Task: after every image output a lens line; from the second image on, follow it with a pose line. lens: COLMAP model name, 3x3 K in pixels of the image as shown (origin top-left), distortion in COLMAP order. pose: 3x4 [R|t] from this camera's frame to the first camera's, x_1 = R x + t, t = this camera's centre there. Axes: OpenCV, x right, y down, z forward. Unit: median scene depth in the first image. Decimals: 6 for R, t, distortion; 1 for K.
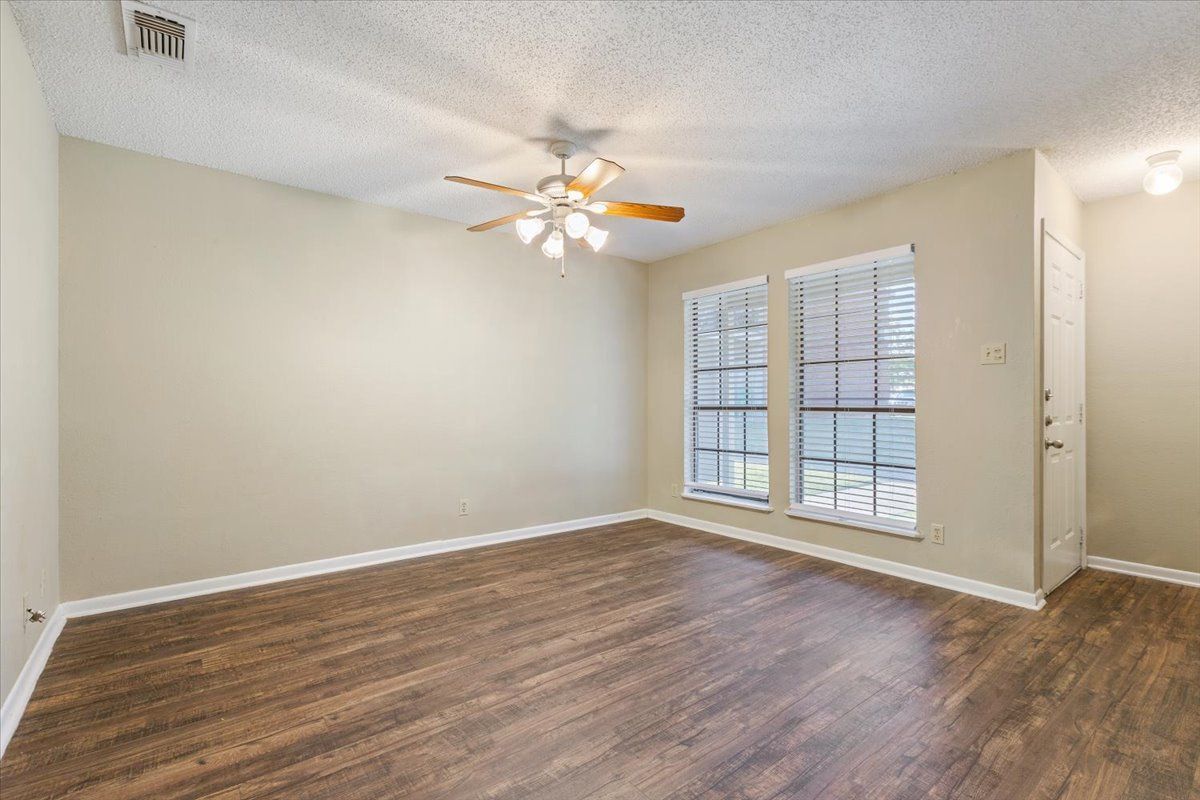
lens RADIAL K [[561.0, 0, 606.8], [0, 561.0, 401.3], [0, 0, 1]] dist [0.004706, 0.000086]
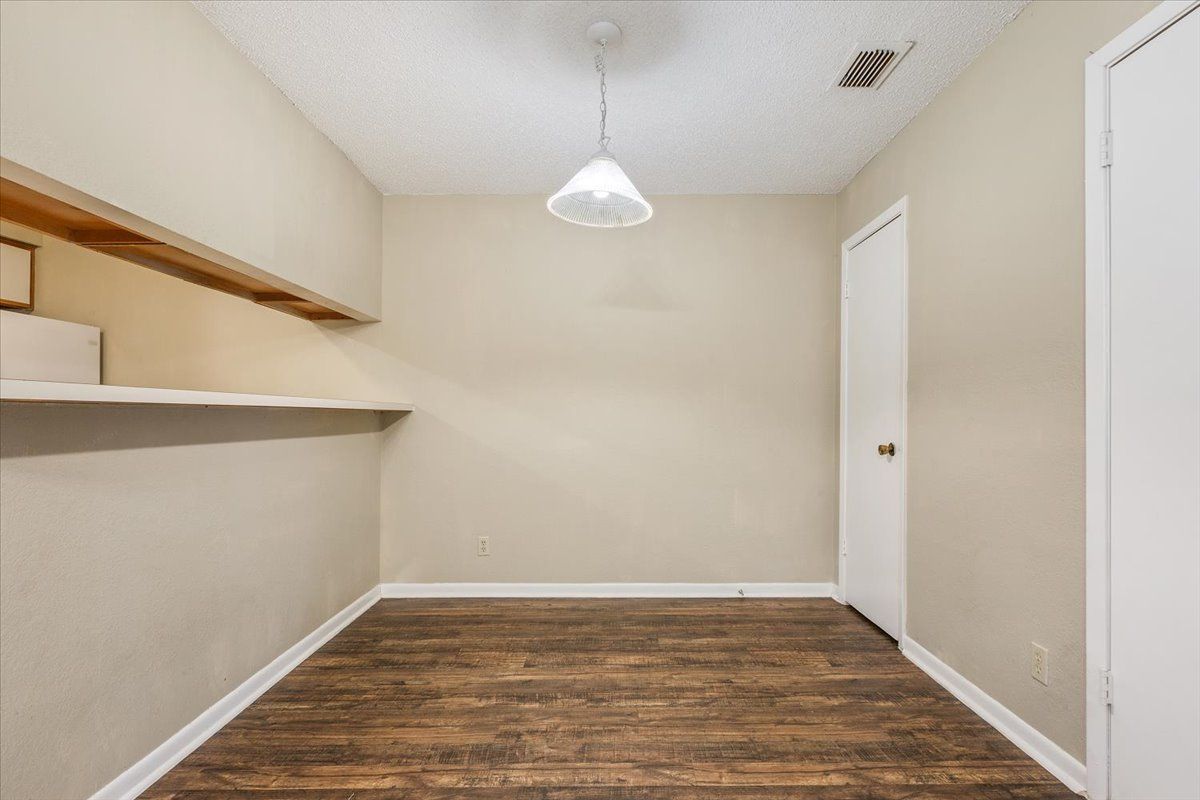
lens RADIAL K [[561.0, 0, 603.7], [0, 561.0, 409.4], [0, 0, 1]] dist [0.004706, 0.000086]
pose [[-0.782497, 0.009550, 0.622582, -0.975797], [-0.002808, 0.999818, -0.018865, -0.002077], [-0.622649, -0.016510, -0.782327, 1.958121]]
